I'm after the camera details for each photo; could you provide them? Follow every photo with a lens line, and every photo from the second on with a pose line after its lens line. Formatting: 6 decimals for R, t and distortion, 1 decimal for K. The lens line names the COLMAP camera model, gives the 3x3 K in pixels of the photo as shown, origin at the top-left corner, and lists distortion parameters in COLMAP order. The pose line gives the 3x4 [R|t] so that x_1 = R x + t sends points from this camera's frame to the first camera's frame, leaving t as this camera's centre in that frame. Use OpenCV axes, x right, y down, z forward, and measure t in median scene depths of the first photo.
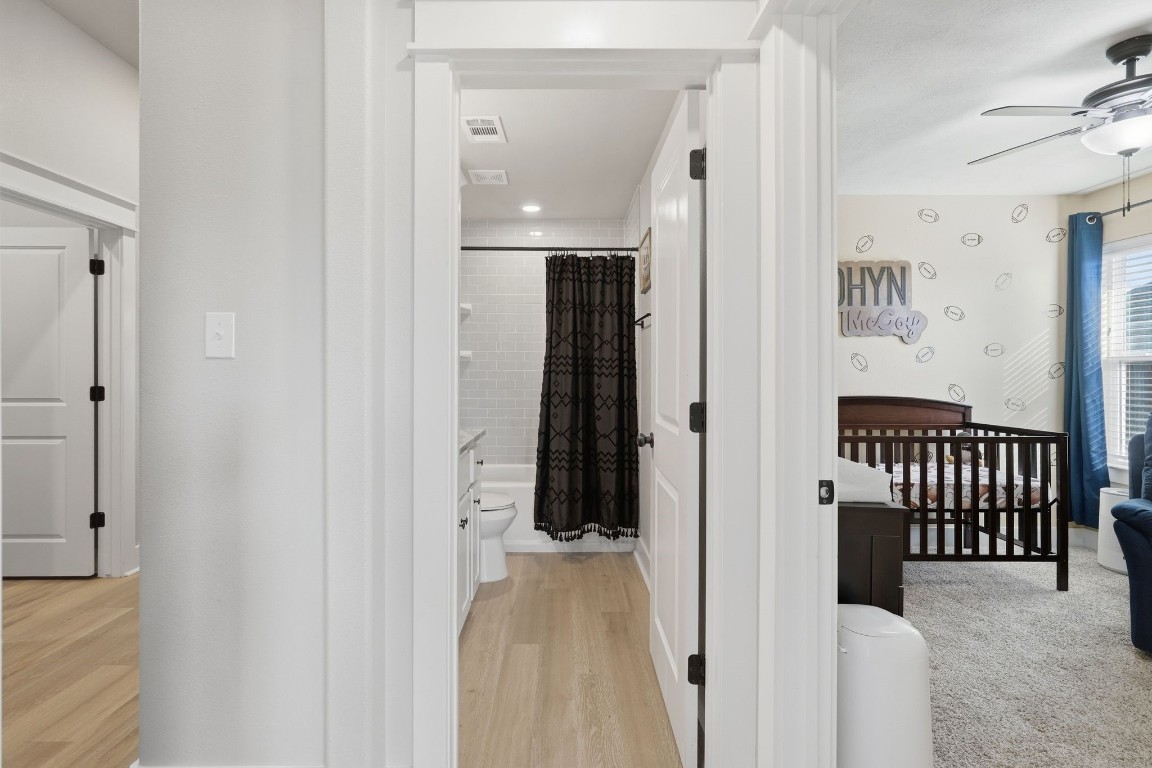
lens RADIAL K [[518.5, 0, 572.9], [0, 518.5, 391.1], [0, 0, 1]] dist [-0.014557, 0.007204]
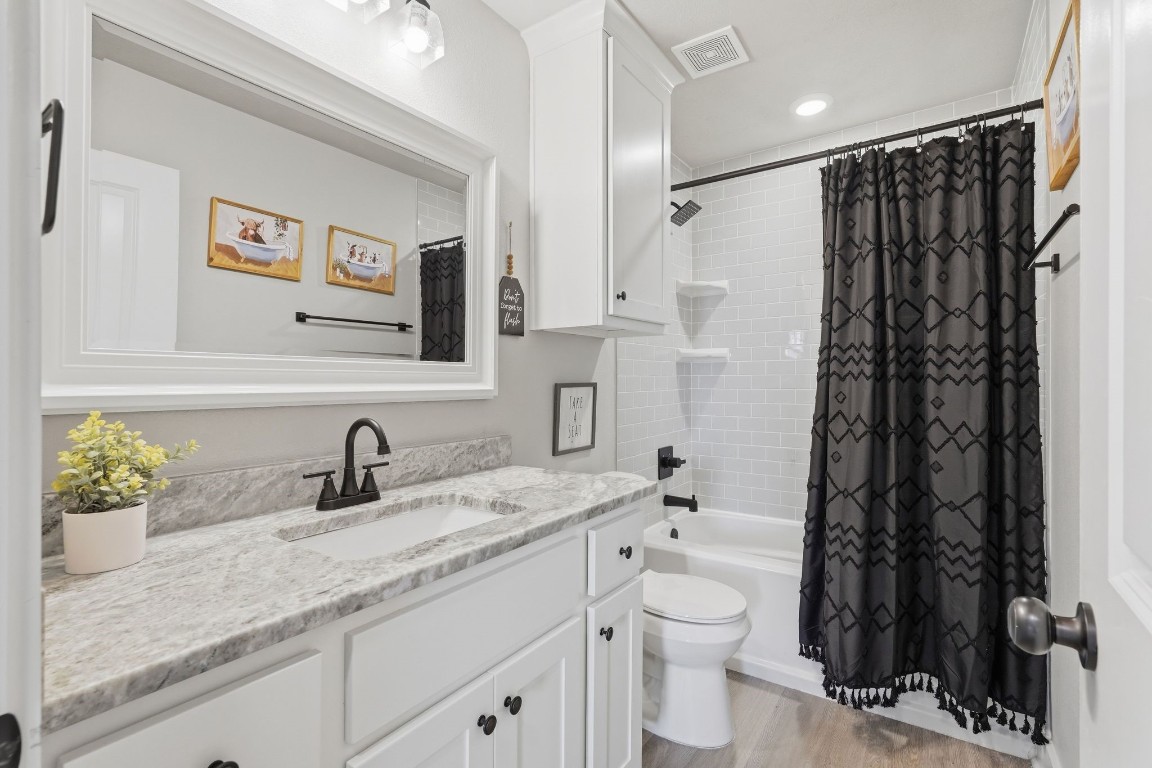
lens RADIAL K [[525.5, 0, 572.8], [0, 525.5, 387.5], [0, 0, 1]] dist [-0.016042, 0.008087]
pose [[0.809717, 0.000239, -0.586821, 0.060958], [-0.011023, 0.999830, -0.014804, -0.013224], [0.586717, 0.018455, 0.809581, 0.398338]]
